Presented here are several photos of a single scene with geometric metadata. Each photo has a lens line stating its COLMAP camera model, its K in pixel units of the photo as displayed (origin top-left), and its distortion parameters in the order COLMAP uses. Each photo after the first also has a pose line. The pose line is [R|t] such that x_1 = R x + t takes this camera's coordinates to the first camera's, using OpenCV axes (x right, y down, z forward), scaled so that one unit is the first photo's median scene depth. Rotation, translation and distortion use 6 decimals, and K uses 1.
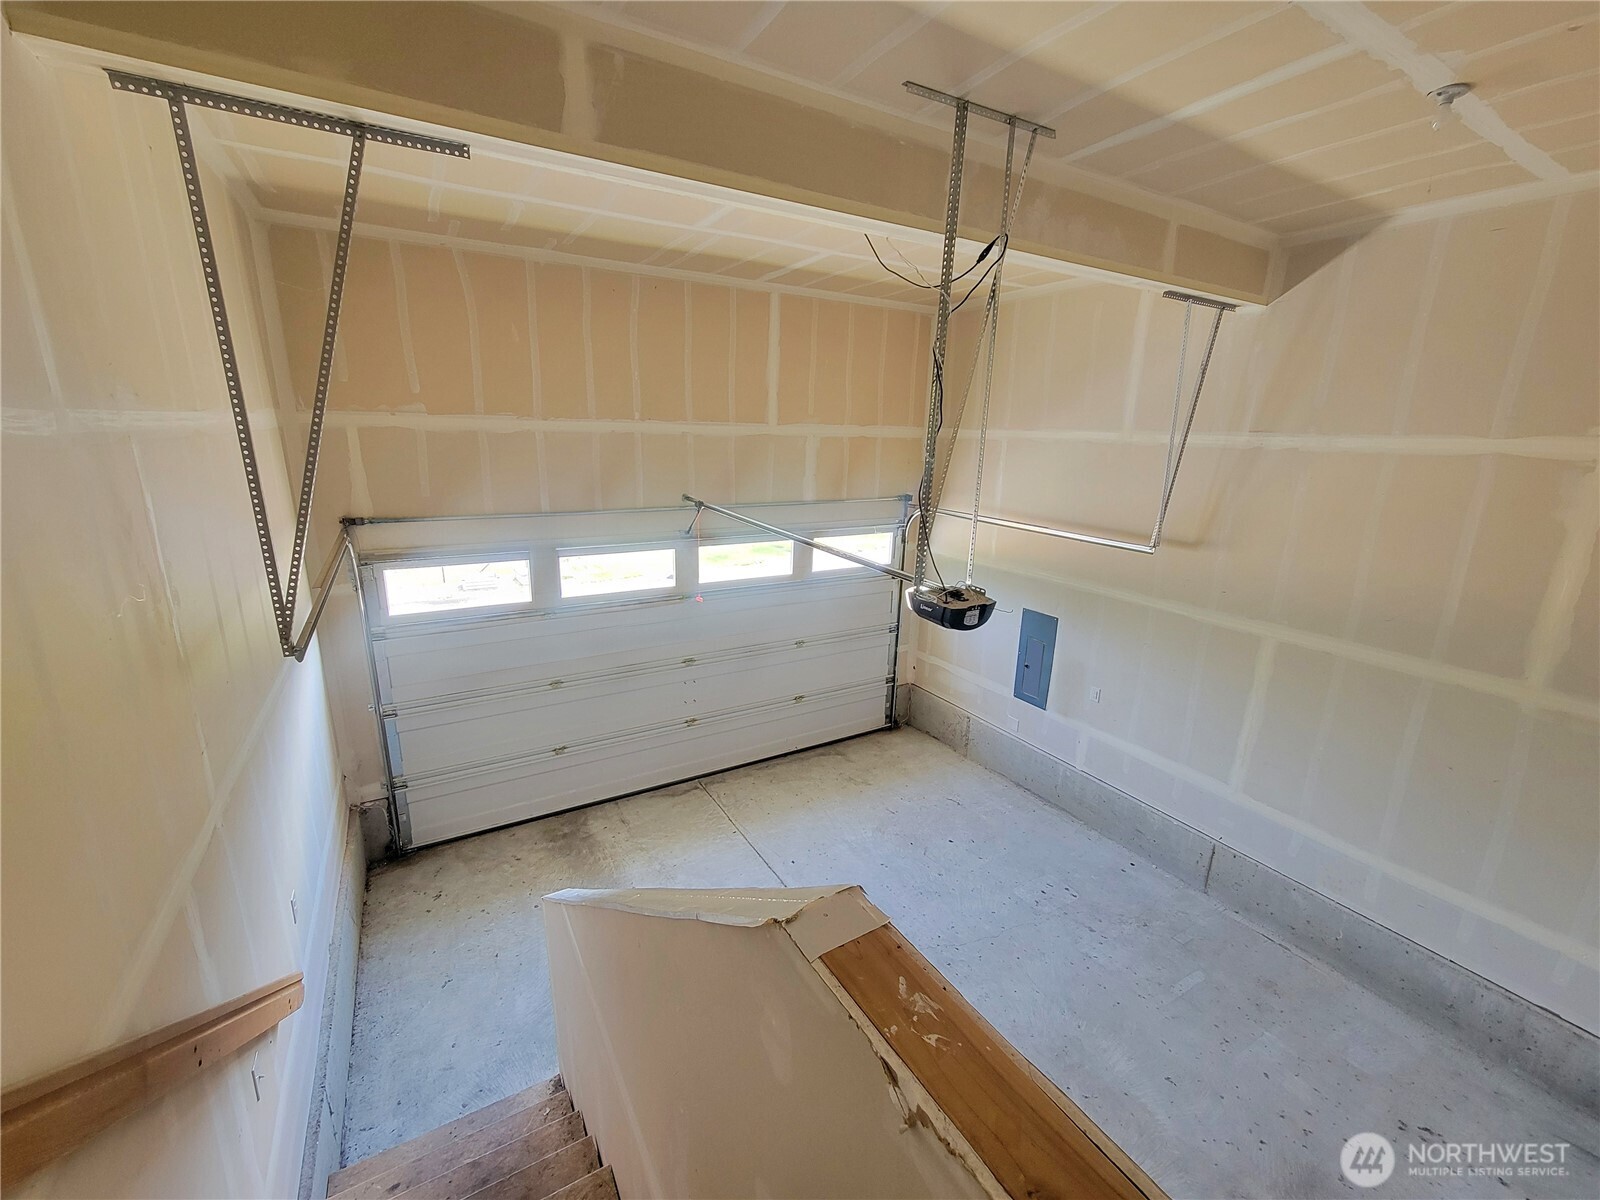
lens RADIAL K [[656.3, 0, 800.0], [0, 656.3, 600.0], [0, 0, 1]] dist [-0.000780, 0.000120]
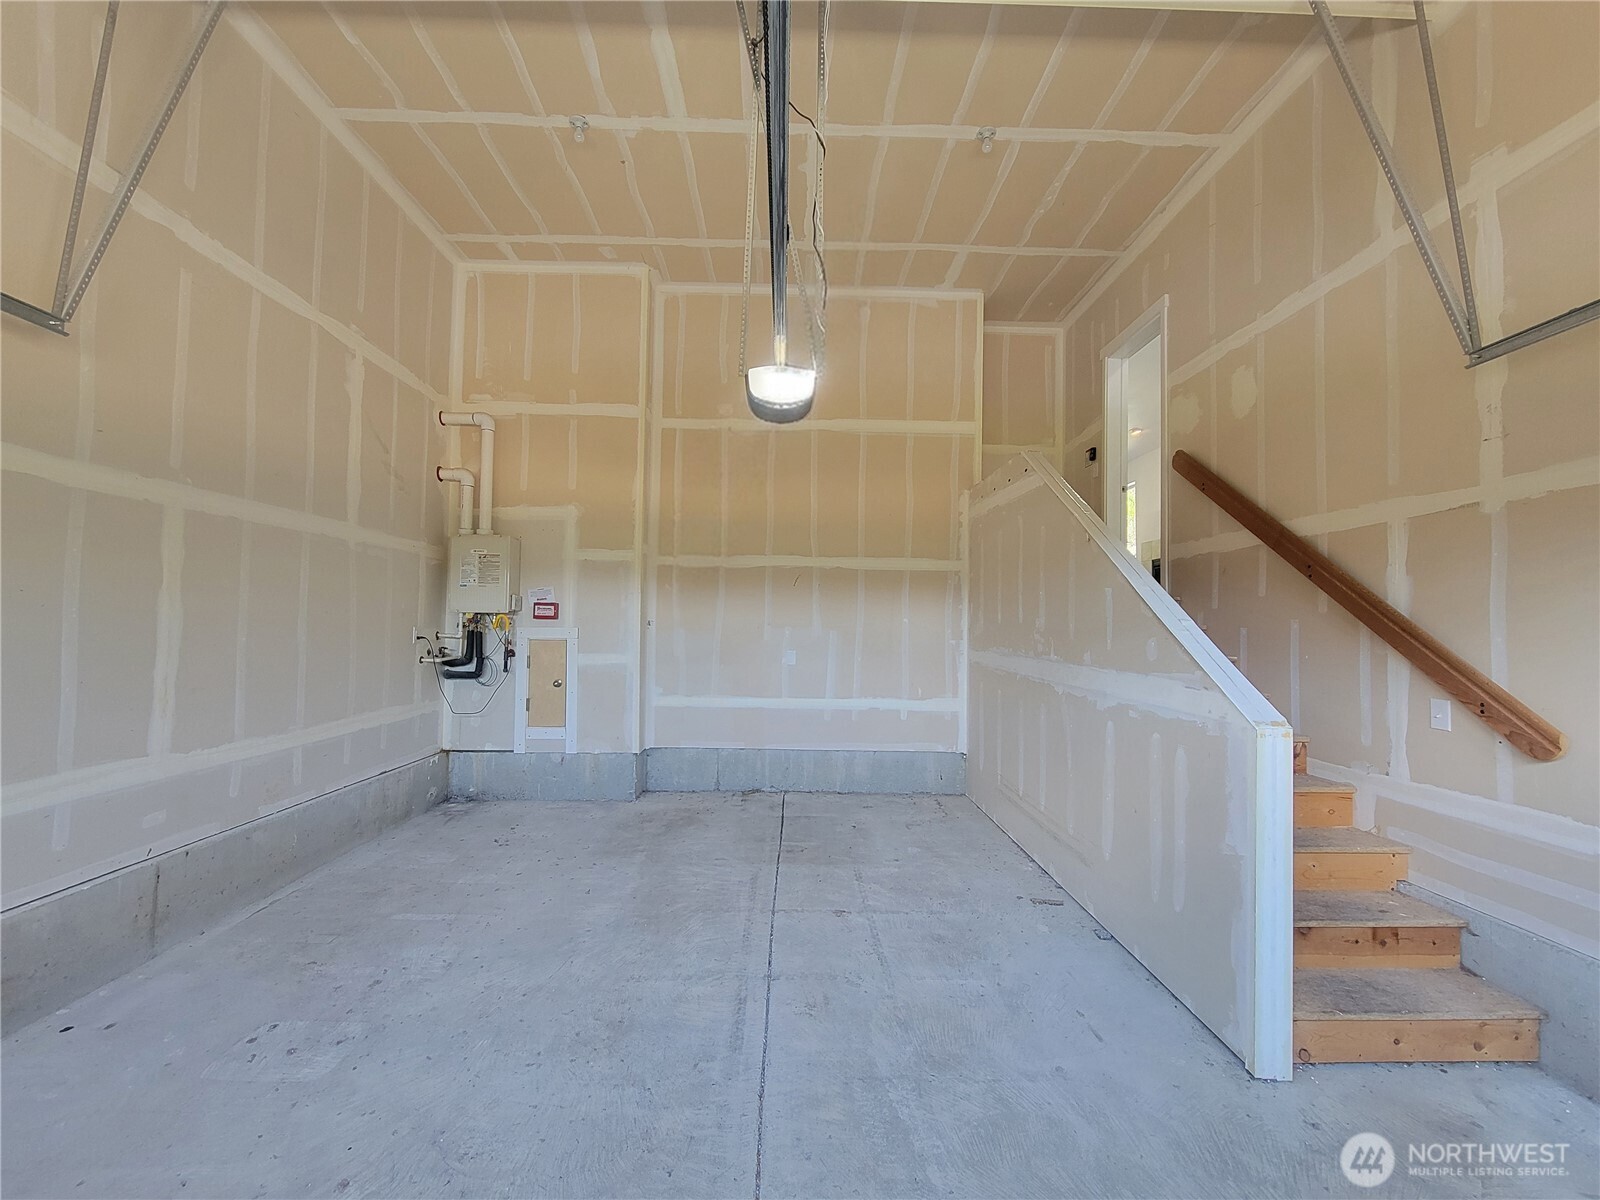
lens RADIAL K [[656.3, 0, 800.0], [0, 656.3, 600.0], [0, 0, 1]] dist [-0.000780, 0.000120]
pose [[-0.870252, -0.007637, 0.492548, -0.185235], [0.098292, 0.977081, 0.188815, 0.089114], [-0.482702, 0.212730, -0.849556, 1.266710]]
